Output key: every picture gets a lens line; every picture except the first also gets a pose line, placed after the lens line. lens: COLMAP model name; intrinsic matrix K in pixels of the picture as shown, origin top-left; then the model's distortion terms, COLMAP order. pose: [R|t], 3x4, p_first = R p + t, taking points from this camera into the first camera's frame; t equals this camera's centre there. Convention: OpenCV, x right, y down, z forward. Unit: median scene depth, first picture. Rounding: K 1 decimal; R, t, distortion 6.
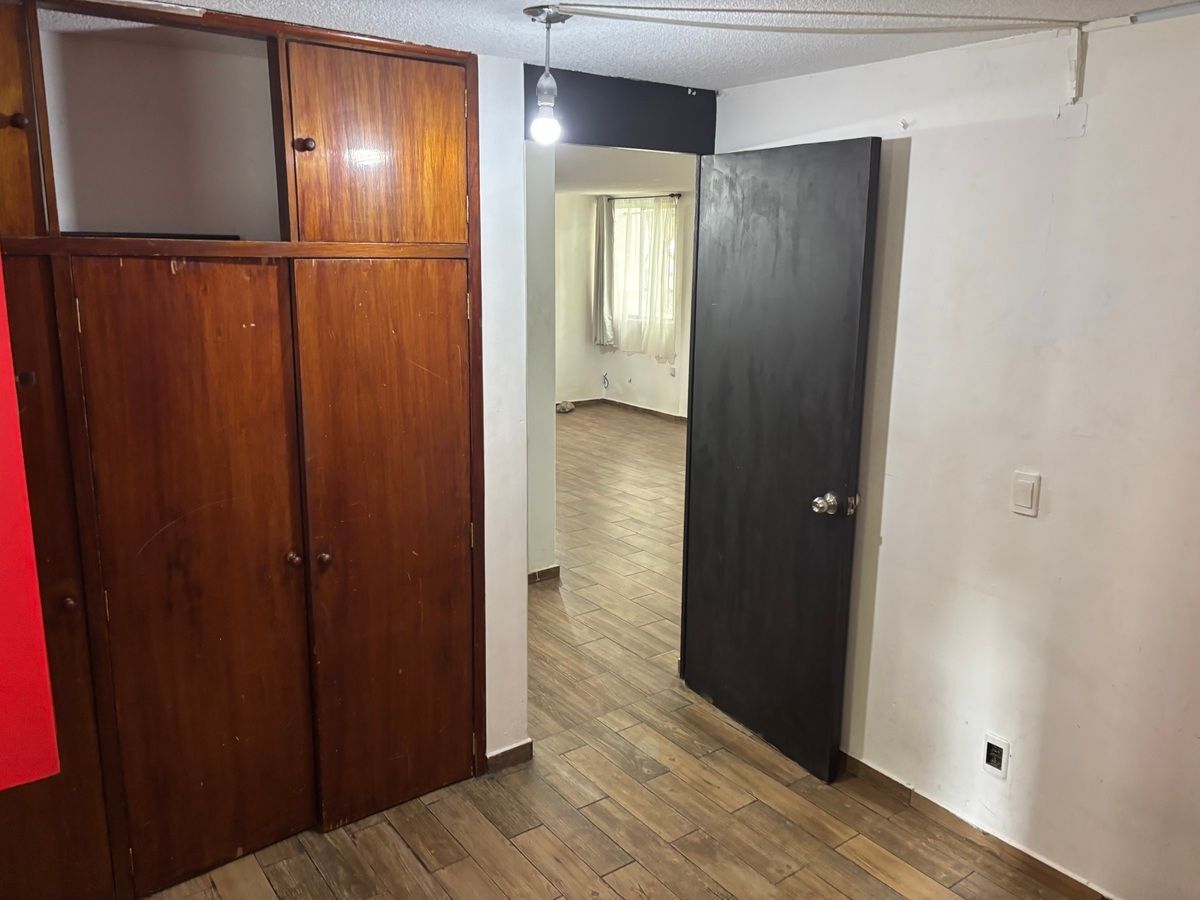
lens RADIAL K [[904.3, 0, 598.2], [0, 904.3, 447.3], [0, 0, 1]] dist [0.048538, -0.054302]
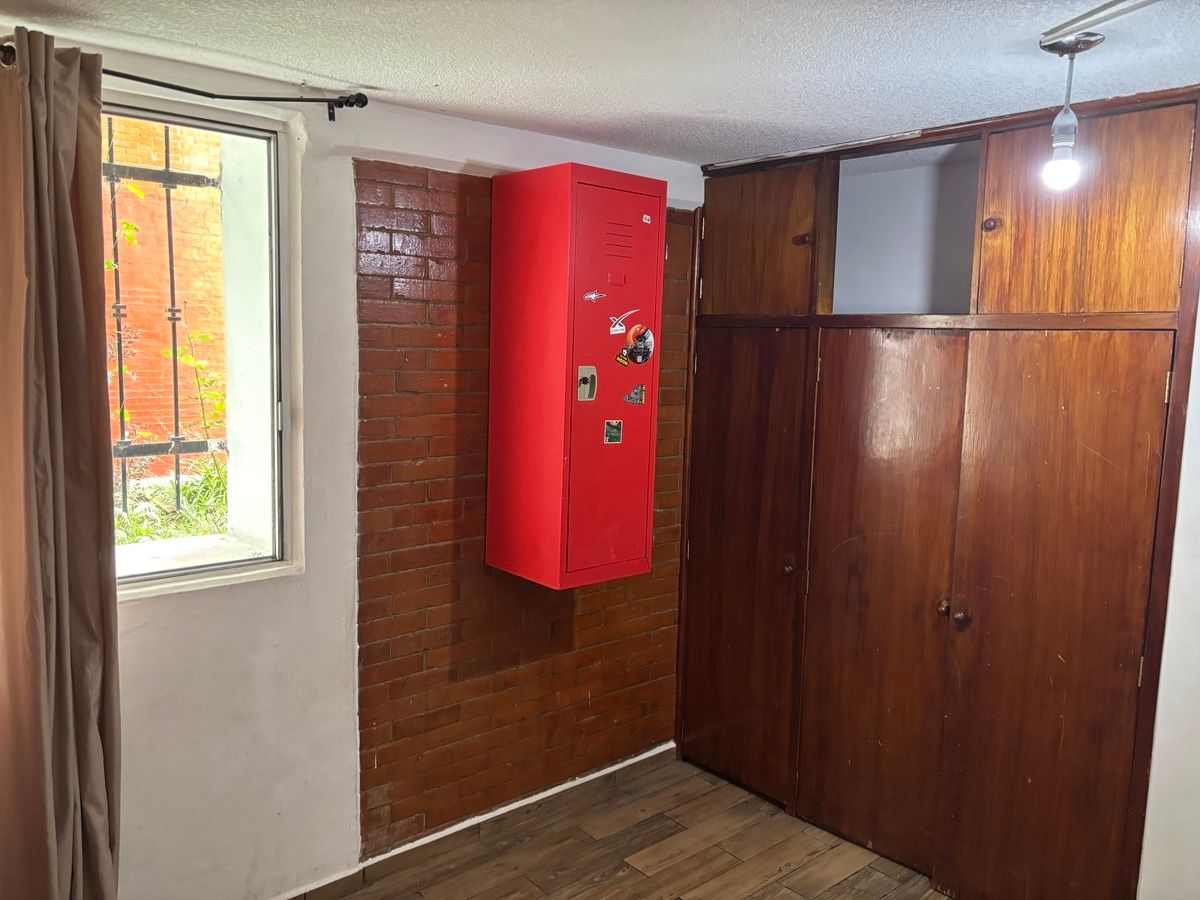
lens RADIAL K [[904.3, 0, 598.2], [0, 904.3, 447.3], [0, 0, 1]] dist [0.048538, -0.054302]
pose [[0.073933, 0.111434, -0.991018, 0.670909], [-0.231097, 0.968602, 0.091673, -0.064388], [0.970118, 0.222244, 0.097363, 0.461505]]
